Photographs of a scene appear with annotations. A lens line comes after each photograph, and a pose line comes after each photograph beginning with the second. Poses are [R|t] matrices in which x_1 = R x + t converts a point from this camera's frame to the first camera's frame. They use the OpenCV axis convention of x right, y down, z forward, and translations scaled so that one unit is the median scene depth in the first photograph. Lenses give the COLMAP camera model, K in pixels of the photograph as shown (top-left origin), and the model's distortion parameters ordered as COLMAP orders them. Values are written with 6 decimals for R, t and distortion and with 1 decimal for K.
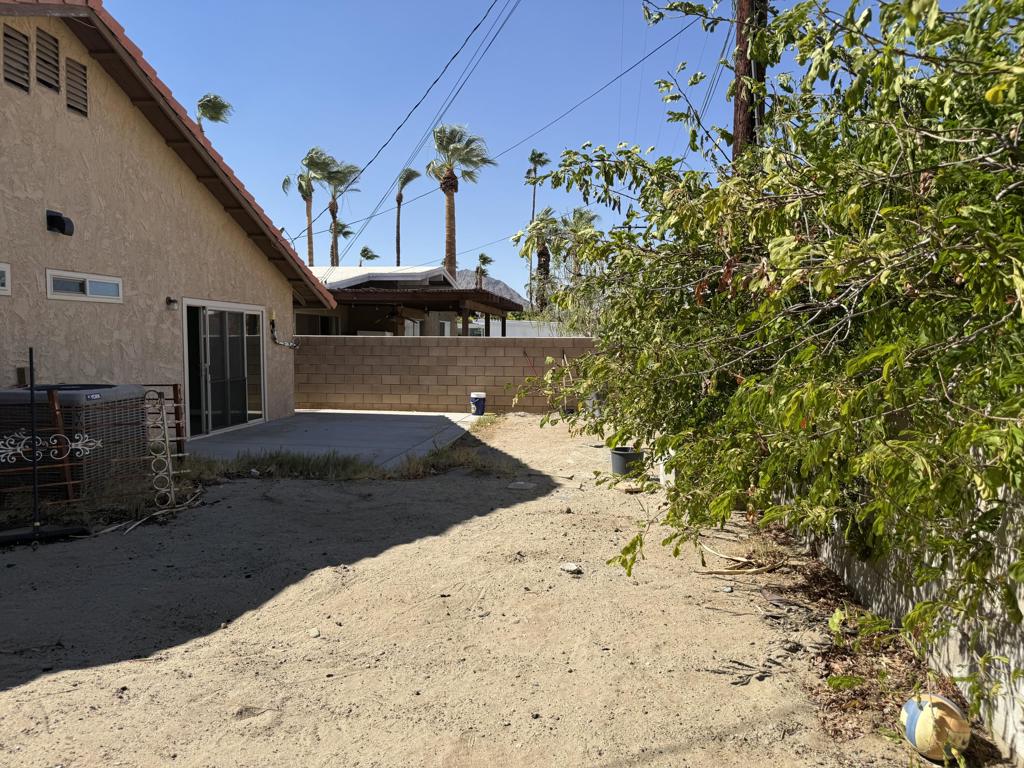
lens RADIAL K [[727.4, 0, 503.3], [0, 727.4, 387.6], [0, 0, 1]] dist [-0.006345, -0.007996]
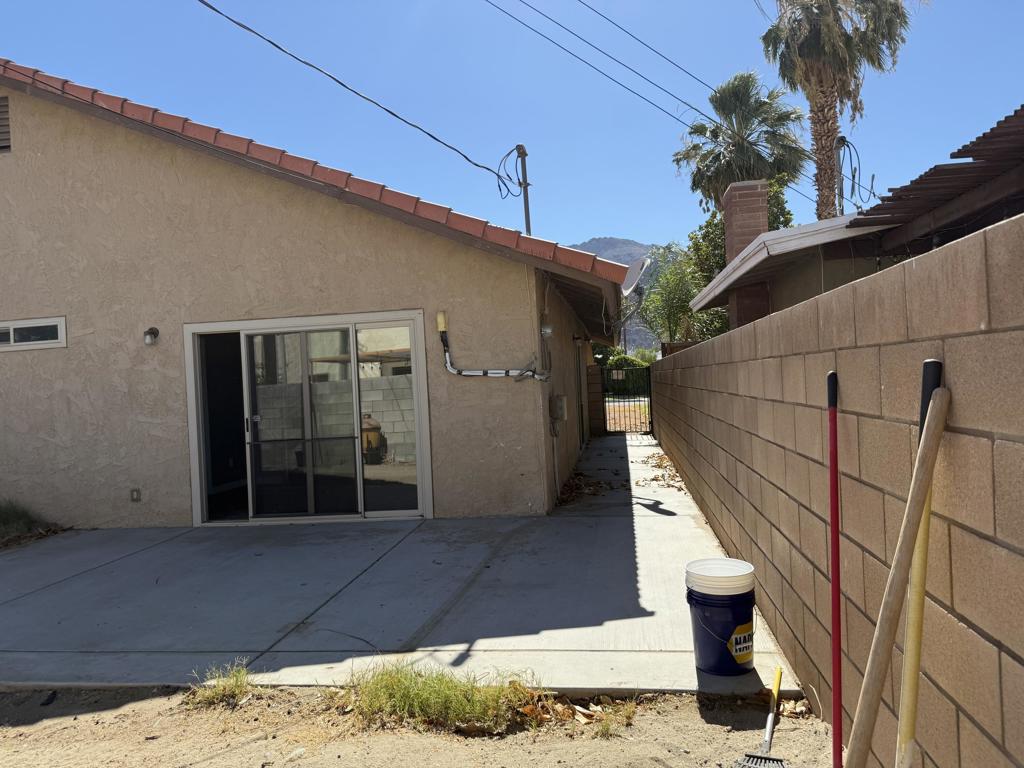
lens RADIAL K [[733.3, 0, 510.4], [0, 733.3, 377.4], [0, 0, 1]] dist [0.067646, -0.078240]
pose [[-0.020722, -0.000462, -0.999785, 0.318443], [-0.011470, 0.999934, -0.000224, -0.084020], [0.999719, 0.011463, -0.020726, 1.493924]]
